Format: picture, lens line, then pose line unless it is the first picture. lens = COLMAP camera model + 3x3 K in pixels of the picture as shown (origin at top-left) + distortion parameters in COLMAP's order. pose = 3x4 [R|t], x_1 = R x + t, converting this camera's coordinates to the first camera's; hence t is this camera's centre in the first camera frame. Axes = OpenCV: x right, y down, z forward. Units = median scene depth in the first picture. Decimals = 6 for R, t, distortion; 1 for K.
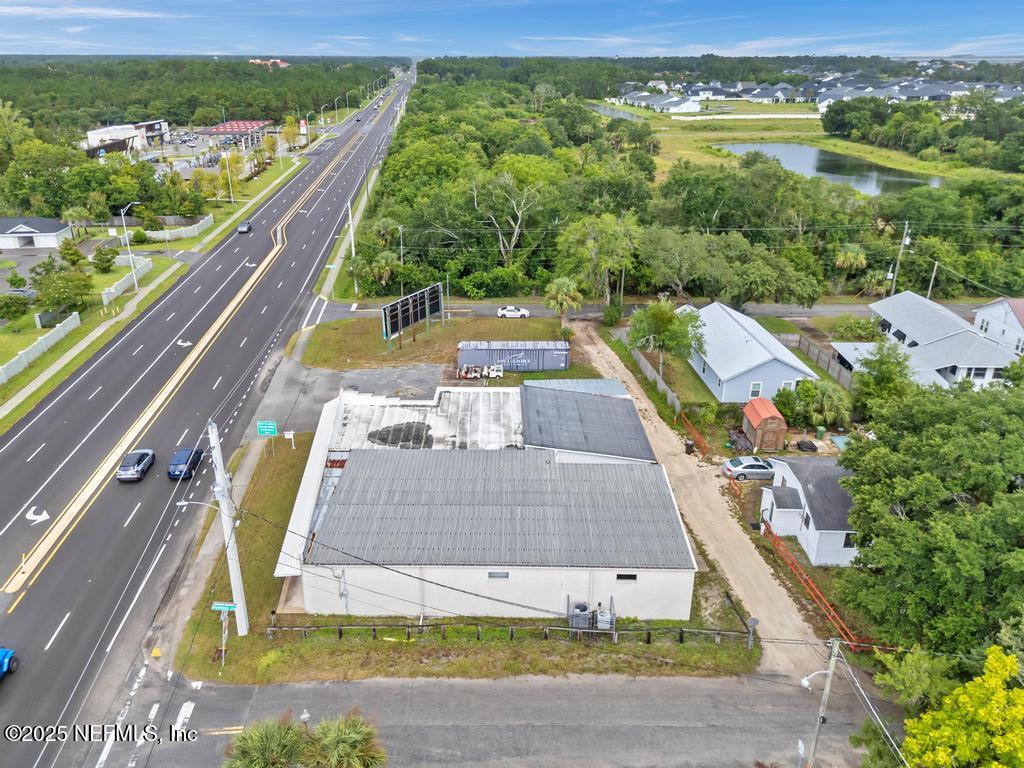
lens RADIAL K [[756.0, 0, 506.1], [0, 756.0, 388.4], [0, 0, 1]] dist [0.076612, -0.082196]
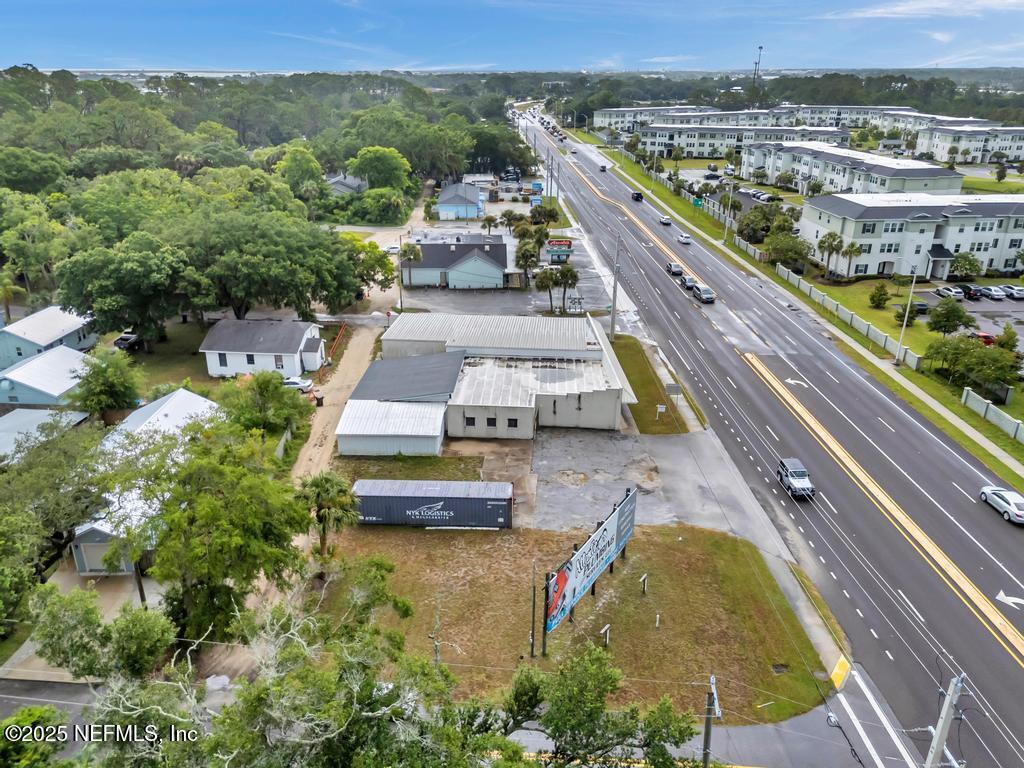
lens RADIAL K [[756.0, 0, 506.1], [0, 756.0, 388.4], [0, 0, 1]] dist [0.076612, -0.082196]
pose [[-0.997579, -0.023668, 0.065397, -0.095144], [0.030931, 0.691211, 0.721991, -0.583061], [-0.062291, 0.722265, -0.688805, 1.321079]]
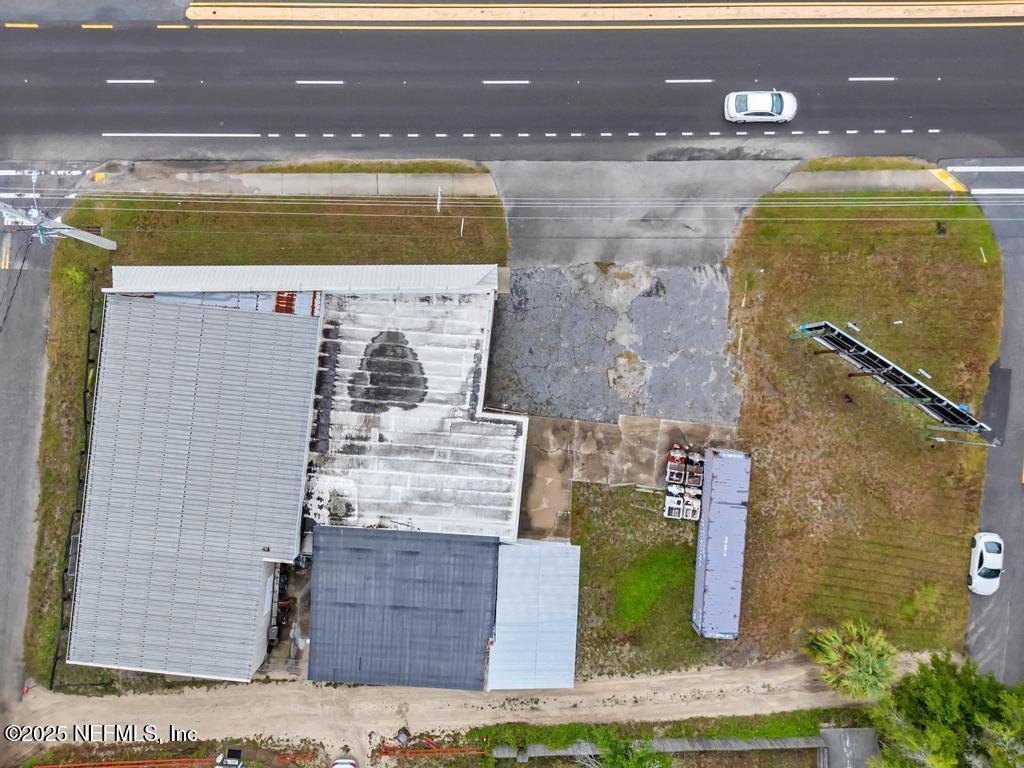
lens RADIAL K [[753.2, 0, 510.8], [0, 753.2, 397.5], [0, 0, 1]] dist [0.076725, -0.079930]
pose [[-0.085336, 0.996312, 0.008901, -0.091535], [-0.417336, -0.043855, 0.907693, -0.494893], [0.904737, 0.073744, 0.419540, 0.549046]]
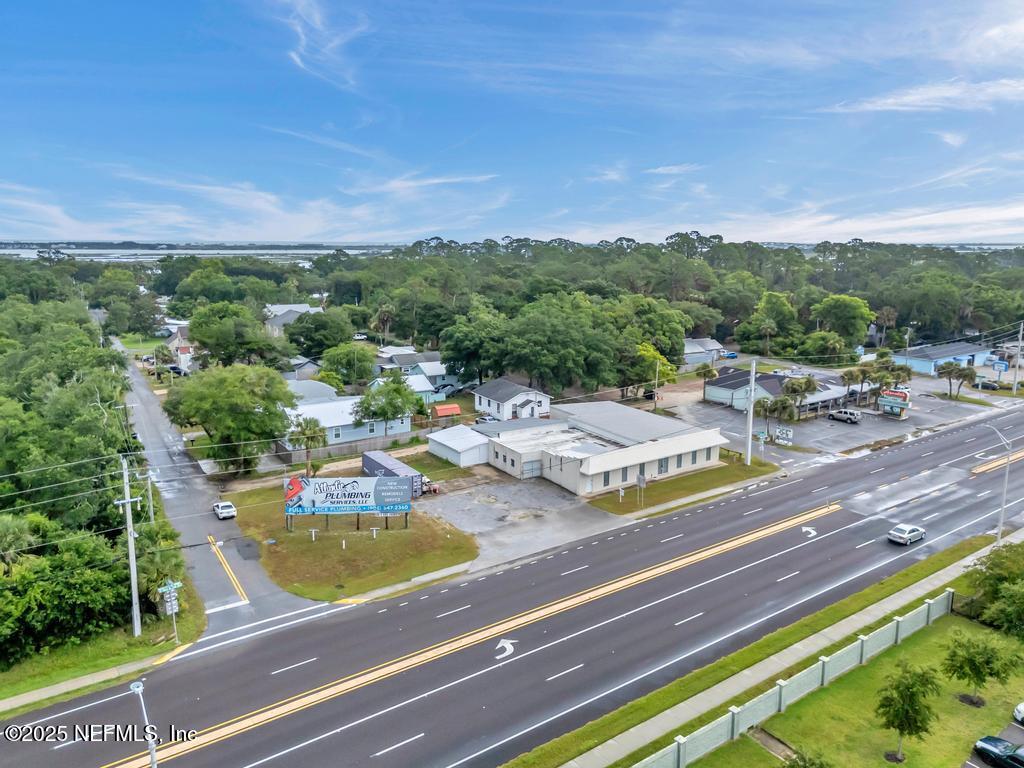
lens RADIAL K [[756.0, 0, 506.1], [0, 756.0, 388.4], [0, 0, 1]] dist [0.076612, -0.082196]
pose [[-0.511552, -0.161038, 0.844027, -0.912565], [0.344101, 0.861682, 0.372961, -0.465614], [-0.787343, 0.481219, -0.385382, 1.160086]]
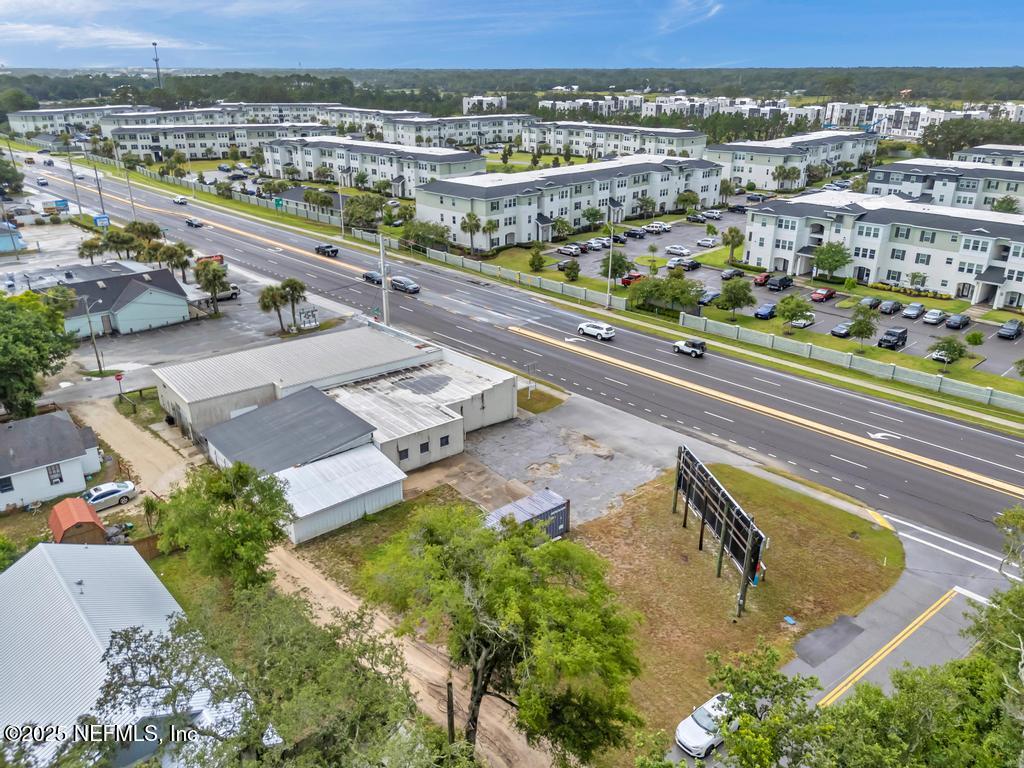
lens RADIAL K [[756.0, 0, 506.1], [0, 756.0, 388.4], [0, 0, 1]] dist [0.076612, -0.082196]
pose [[-0.784433, 0.242531, -0.570827, 0.309459], [-0.246360, 0.722802, 0.645650, -0.509883], [0.569185, 0.647098, -0.507240, 1.173186]]
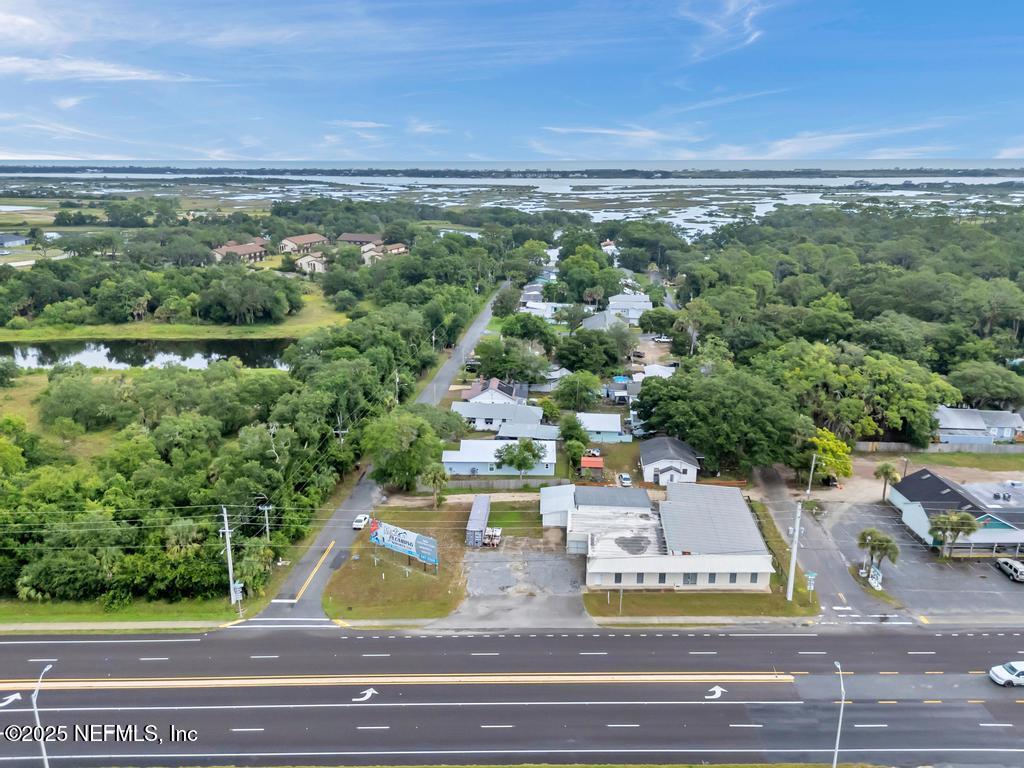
lens RADIAL K [[756.0, 0, 506.1], [0, 756.0, 388.4], [0, 0, 1]] dist [0.076612, -0.082196]
pose [[0.089062, -0.284131, 0.954640, -1.187733], [0.400977, 0.887579, 0.226763, -0.526796], [-0.911748, 0.362593, 0.192980, 0.561075]]
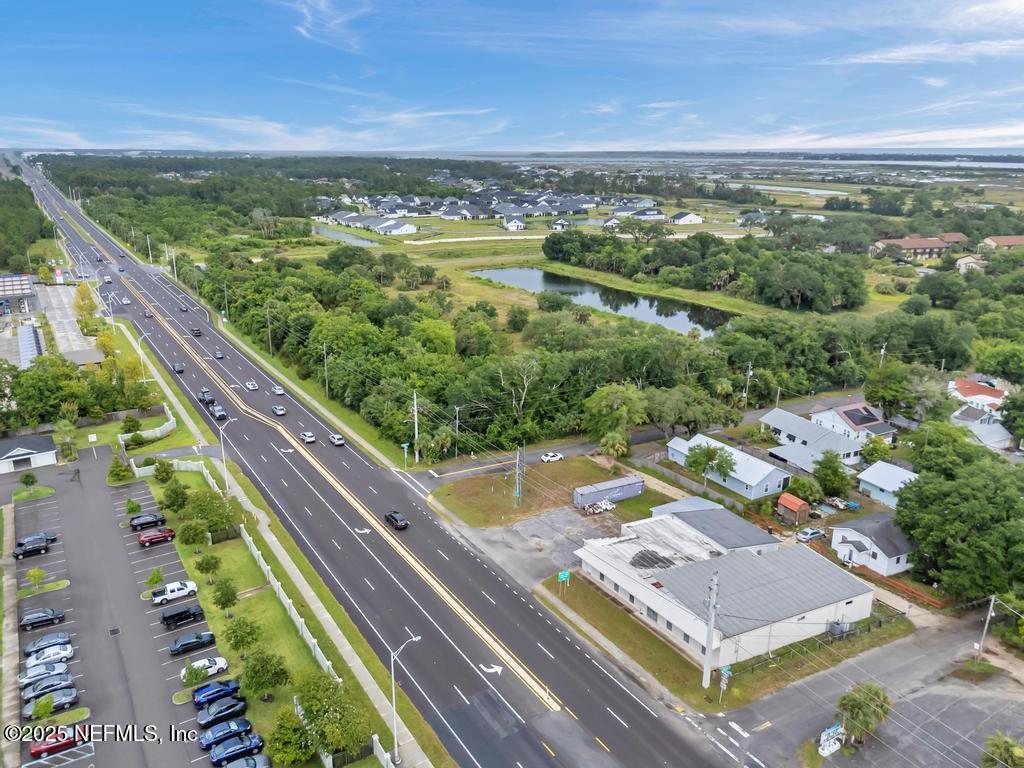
lens RADIAL K [[753.2, 0, 510.8], [0, 753.2, 397.5], [0, 0, 1]] dist [0.076725, -0.079930]
pose [[0.891446, -0.135714, 0.432325, -0.732394], [0.175422, 0.983059, -0.053118, -0.170177], [-0.417792, 0.123192, 0.900152, -0.257733]]
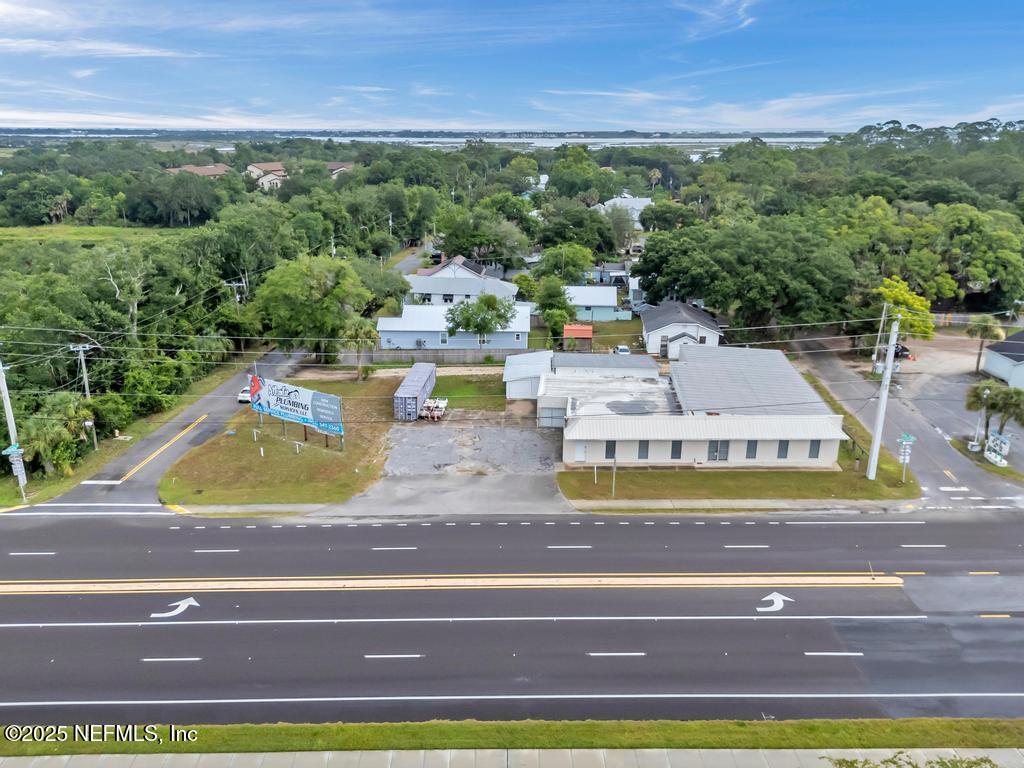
lens RADIAL K [[756.0, 0, 506.1], [0, 756.0, 388.4], [0, 0, 1]] dist [0.076612, -0.082196]
pose [[0.084430, -0.318496, 0.944157, -0.869883], [0.398857, 0.879119, 0.260889, -0.242911], [-0.913118, 0.354557, 0.201259, 0.652039]]
